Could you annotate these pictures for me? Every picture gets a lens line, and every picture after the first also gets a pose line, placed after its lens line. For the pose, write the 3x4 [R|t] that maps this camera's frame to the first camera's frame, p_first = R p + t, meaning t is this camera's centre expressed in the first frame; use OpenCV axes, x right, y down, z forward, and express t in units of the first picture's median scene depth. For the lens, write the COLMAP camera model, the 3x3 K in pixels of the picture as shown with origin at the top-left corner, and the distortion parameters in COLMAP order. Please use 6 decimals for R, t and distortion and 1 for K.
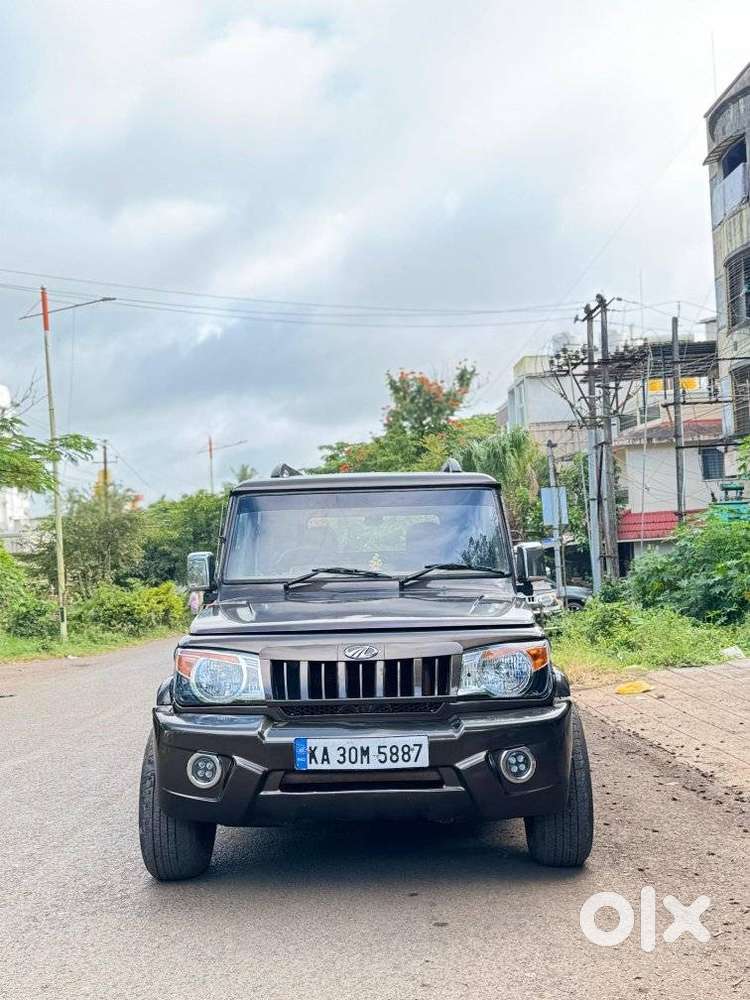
lens RADIAL K [[1181.8, 0, 373.1], [0, 1181.8, 493.9], [0, 0, 1]] dist [0.178350, 0.000000]
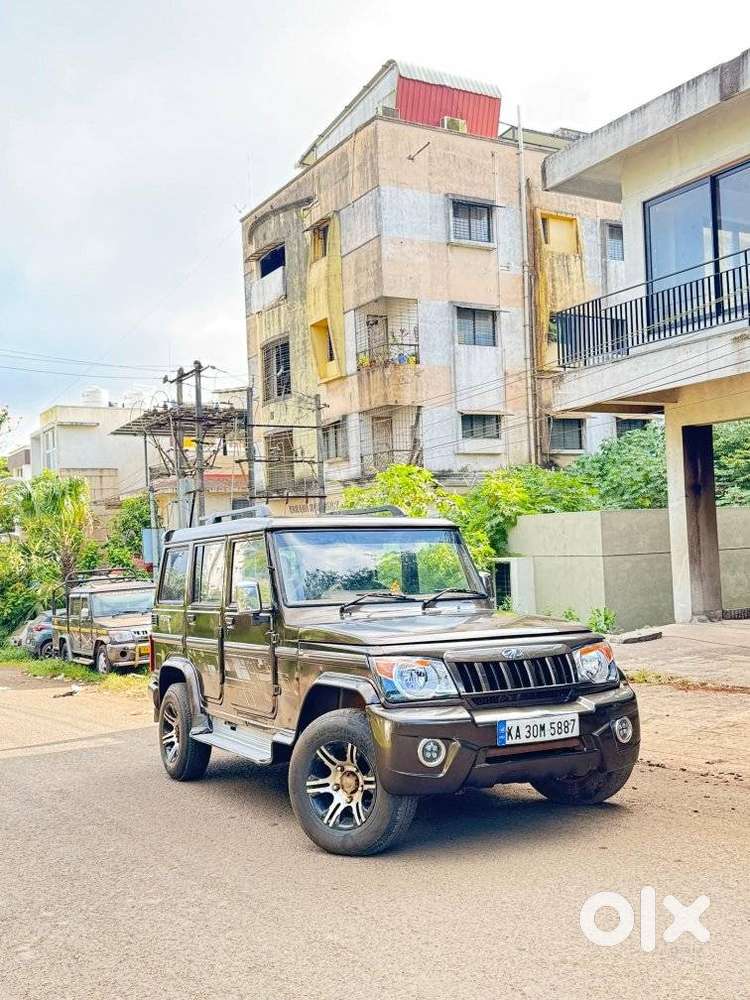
lens RADIAL K [[1074.1, 0, 374.3], [0, 1074.1, 526.5], [0, 0, 1]] dist [0.182511, 0.000000]
pose [[0.862142, 0.022320, 0.506175, -0.737740], [-0.016812, 0.999739, -0.015448, 0.018105], [-0.506388, 0.004809, 0.862293, 0.070556]]
